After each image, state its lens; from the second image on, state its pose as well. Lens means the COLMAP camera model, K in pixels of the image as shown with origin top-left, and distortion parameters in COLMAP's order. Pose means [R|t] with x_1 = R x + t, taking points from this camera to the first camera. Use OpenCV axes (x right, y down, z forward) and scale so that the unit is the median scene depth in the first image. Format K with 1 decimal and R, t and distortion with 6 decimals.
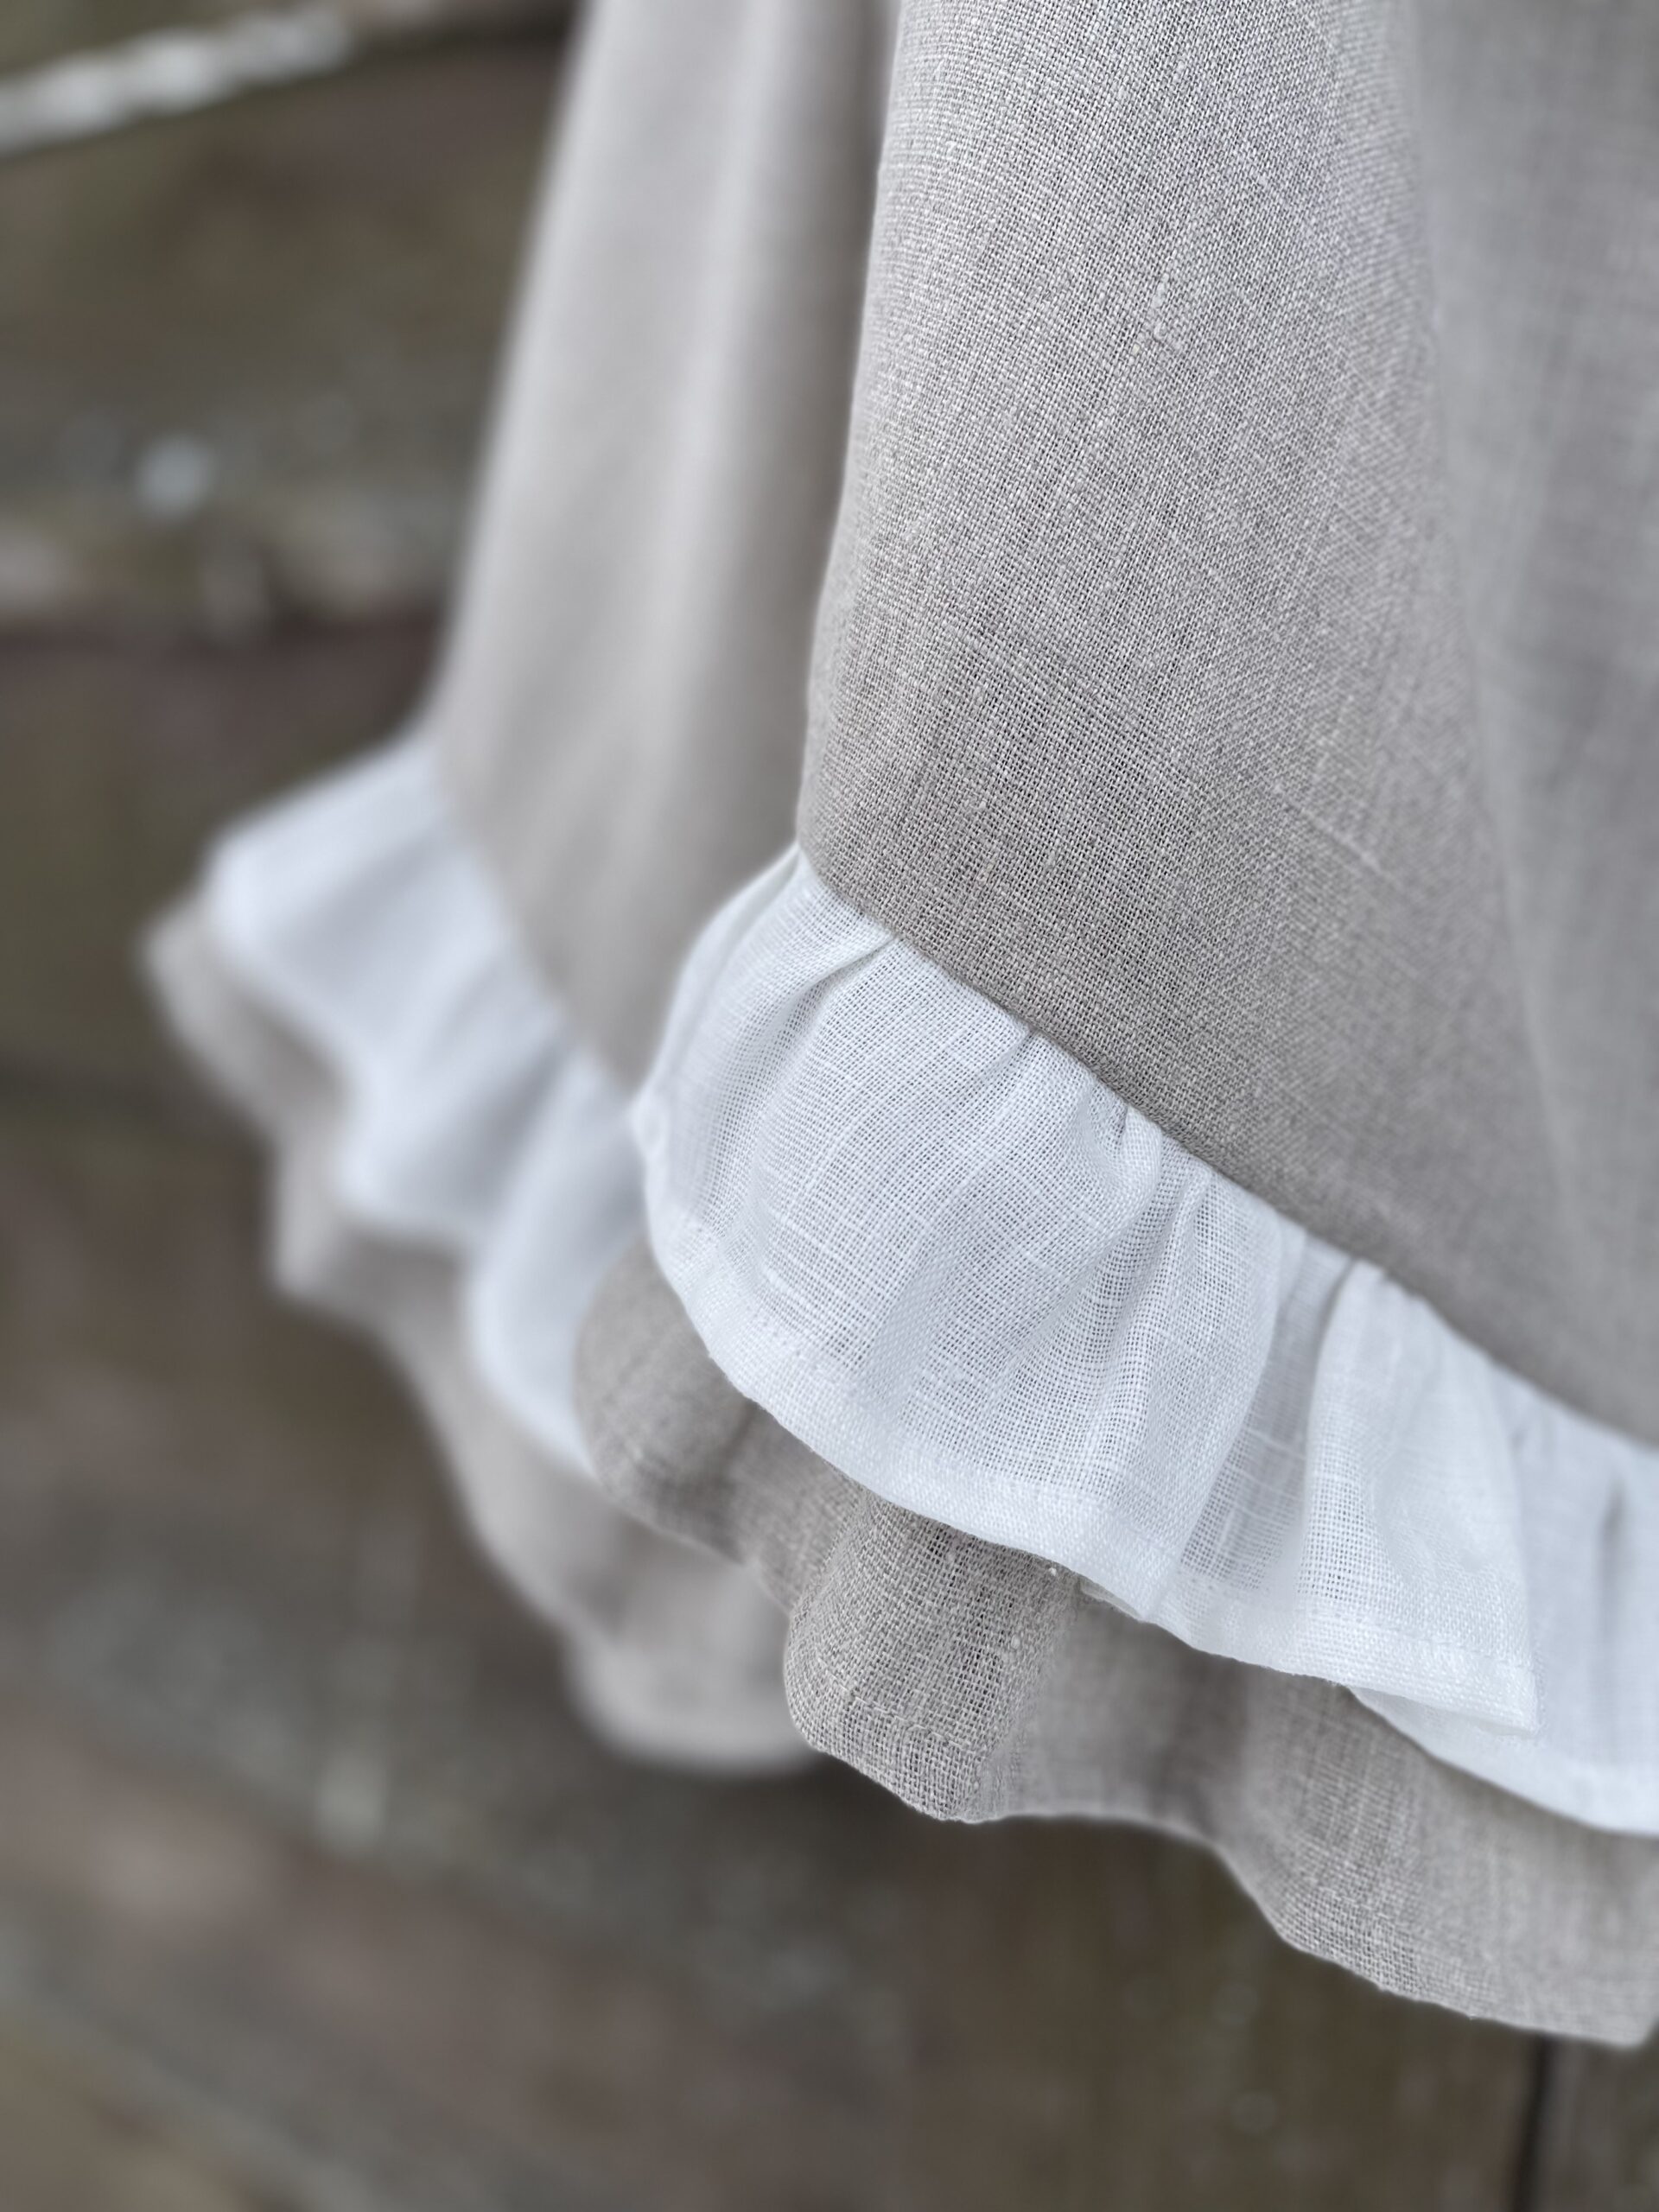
lens RADIAL K [[1795.9, 0, 829.5], [0, 1795.9, 1106.0], [0, 0, 1]] dist [0.000024, -0.006837]
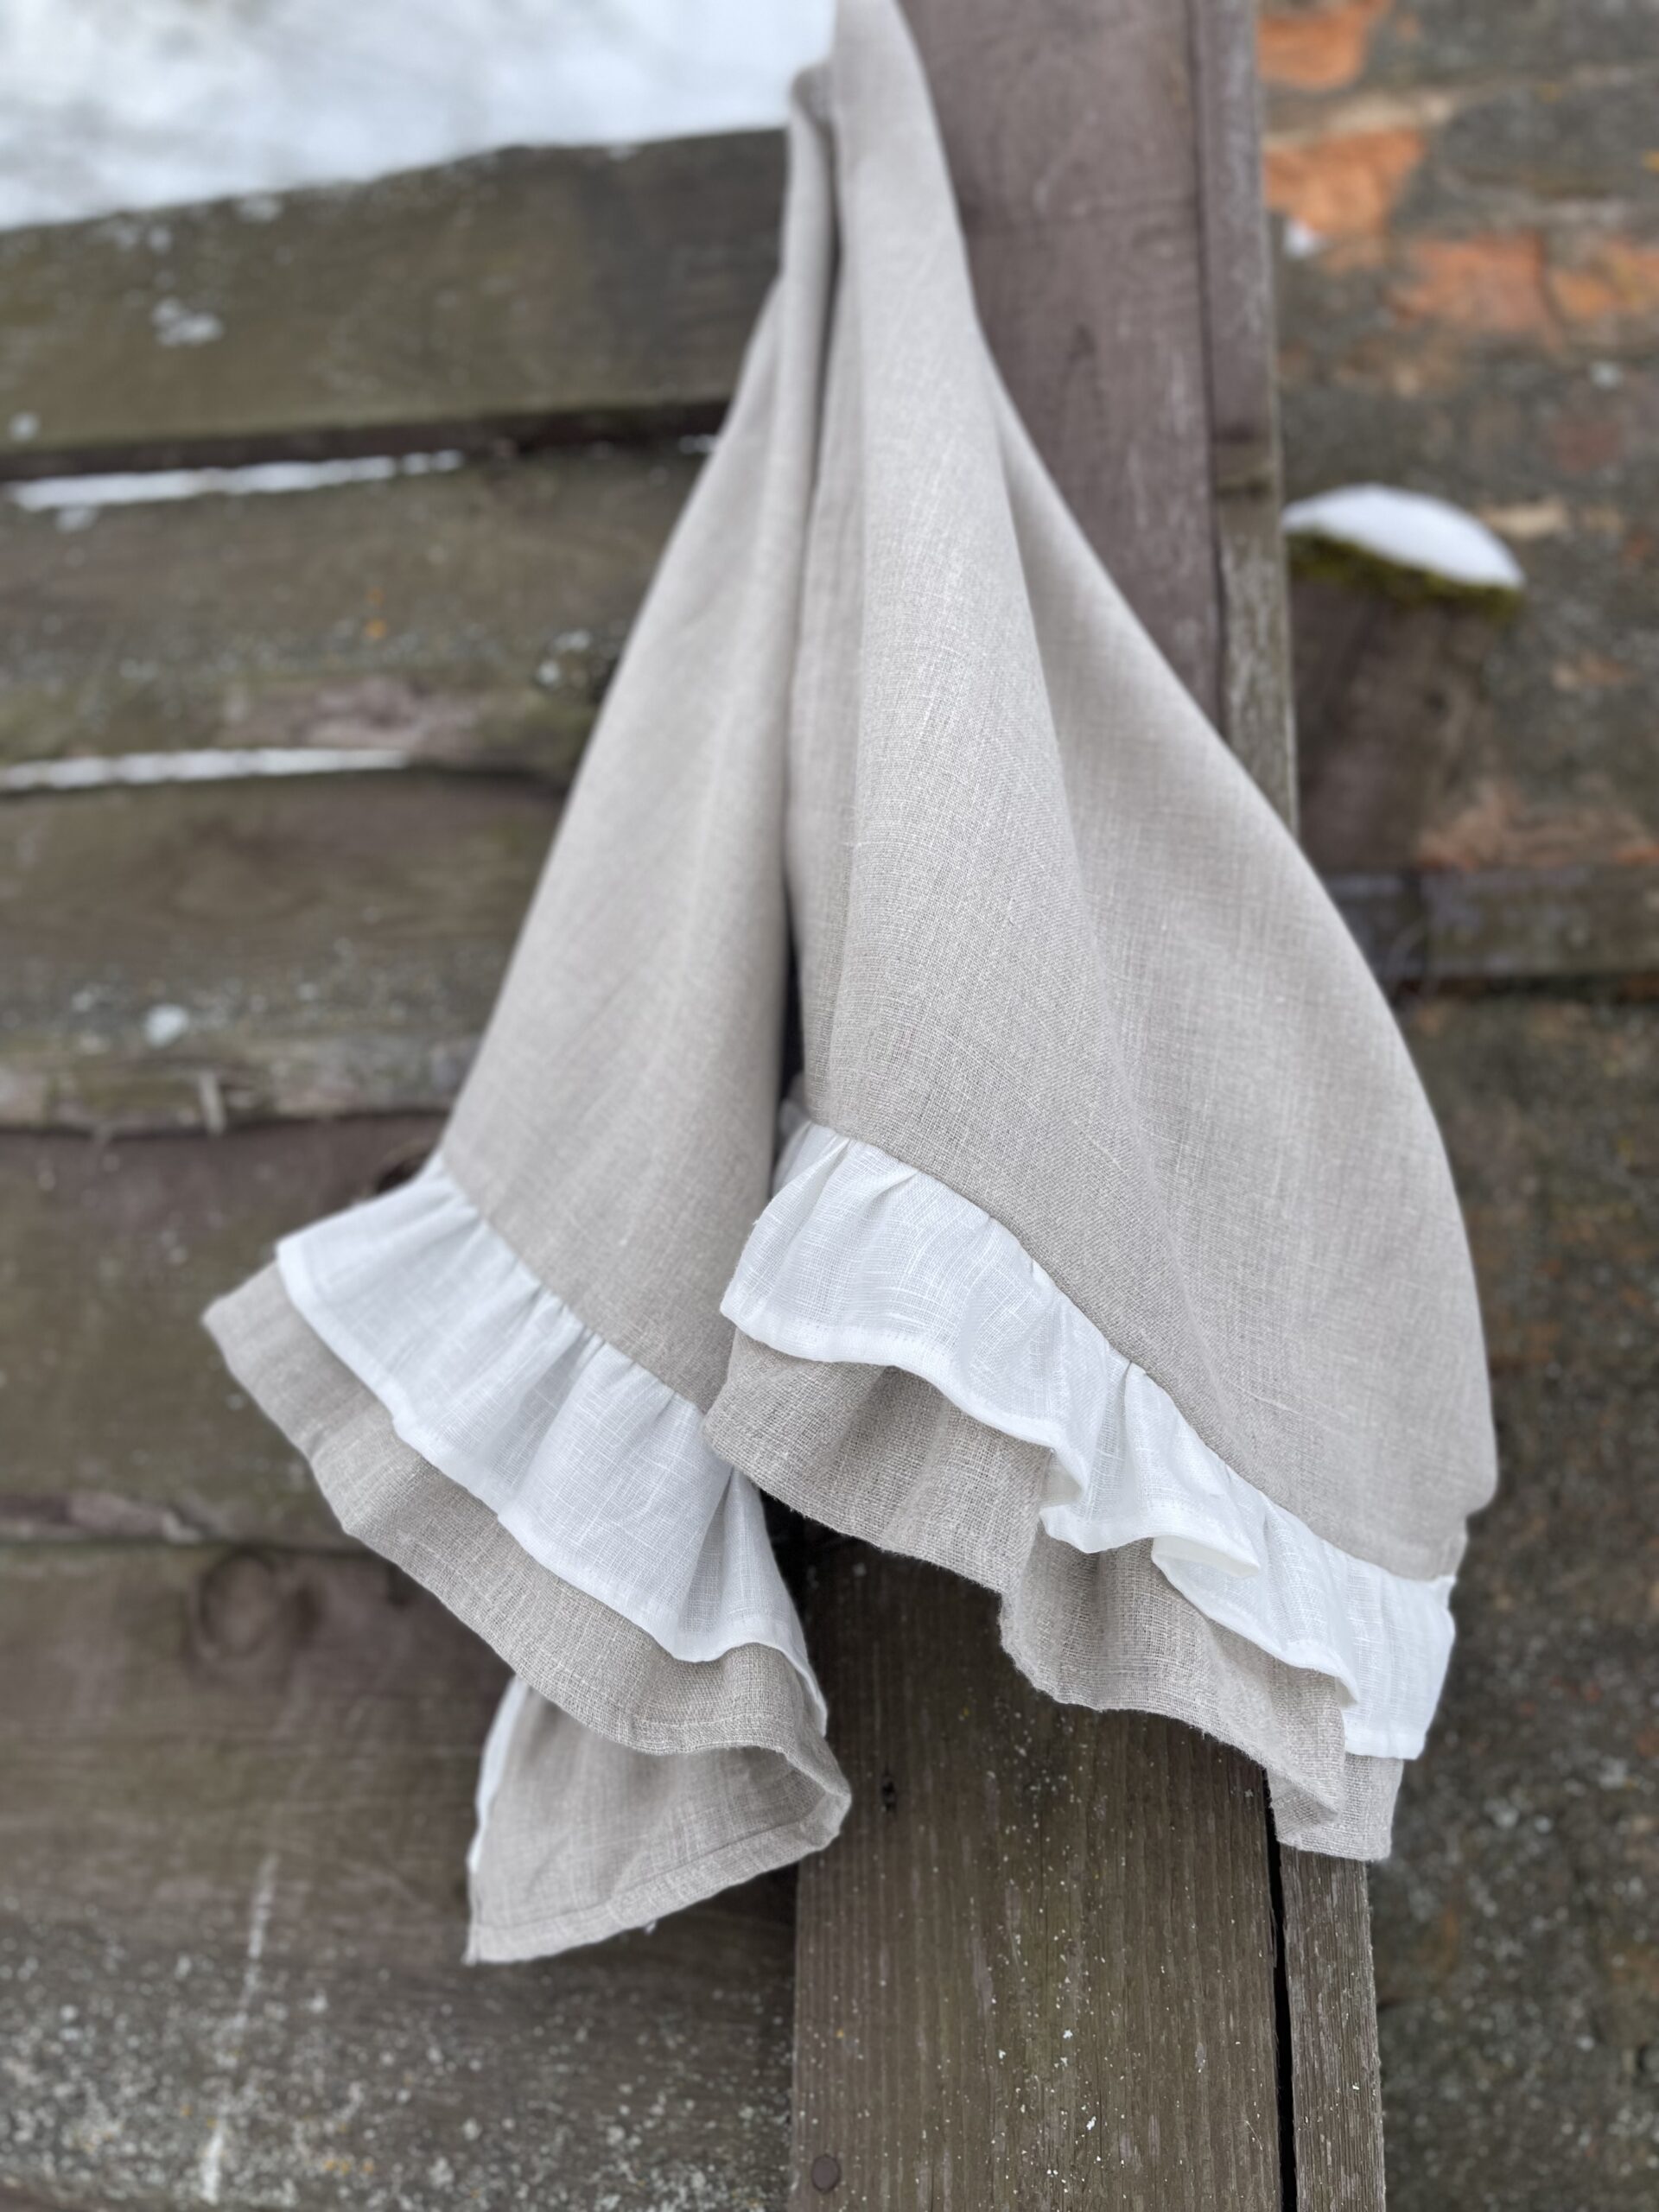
lens RADIAL K [[1695.0, 0, 838.9], [0, 1695.0, 1084.4], [0, 0, 1]] dist [0.111334, -0.160139]
pose [[0.942820, 0.074704, 0.324823, -0.668701], [0.065064, 0.914559, -0.399186, 0.564213], [-0.326891, 0.397494, 0.857404, -0.630440]]
